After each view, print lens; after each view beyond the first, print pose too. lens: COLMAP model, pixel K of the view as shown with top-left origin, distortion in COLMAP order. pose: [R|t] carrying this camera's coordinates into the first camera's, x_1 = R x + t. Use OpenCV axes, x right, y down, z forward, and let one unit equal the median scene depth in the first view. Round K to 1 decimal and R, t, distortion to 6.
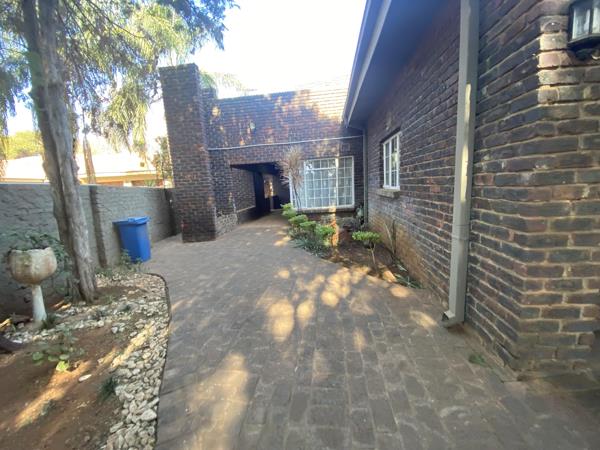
lens RADIAL K [[245.0, 0, 300.0], [0, 245.0, 225.0], [0, 0, 1]] dist [0.031986, -0.027511]
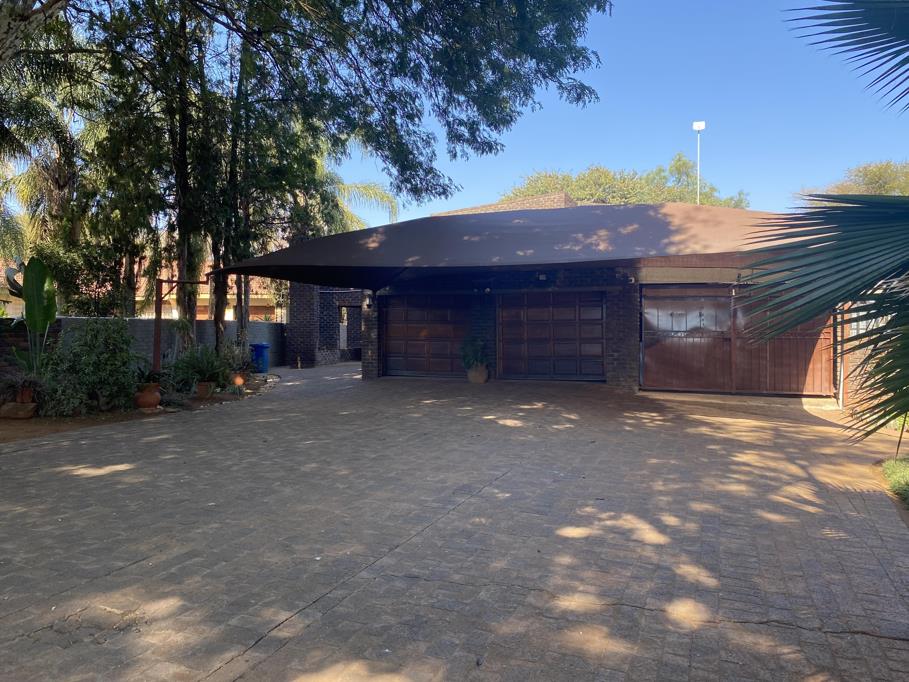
lens RADIAL K [[704.7, 0, 459.4], [0, 704.7, 332.0], [0, 0, 1]] dist [-0.014693, 0.042447]
pose [[0.968862, 0.061054, -0.239957, 1.067541], [-0.094171, 0.987155, -0.129062, 0.244481], [0.228995, 0.147640, 0.962166, -2.016131]]
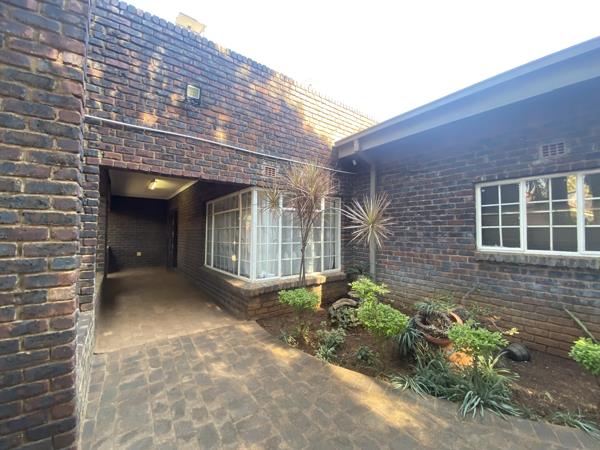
lens RADIAL K [[245.0, 0, 300.0], [0, 245.0, 225.0], [0, 0, 1]] dist [0.031986, -0.027511]
pose [[0.725890, 0.086374, 0.682366, -0.327618], [0.051691, 0.982428, -0.179343, -0.089836], [-0.685866, 0.165455, 0.708669, 0.613198]]
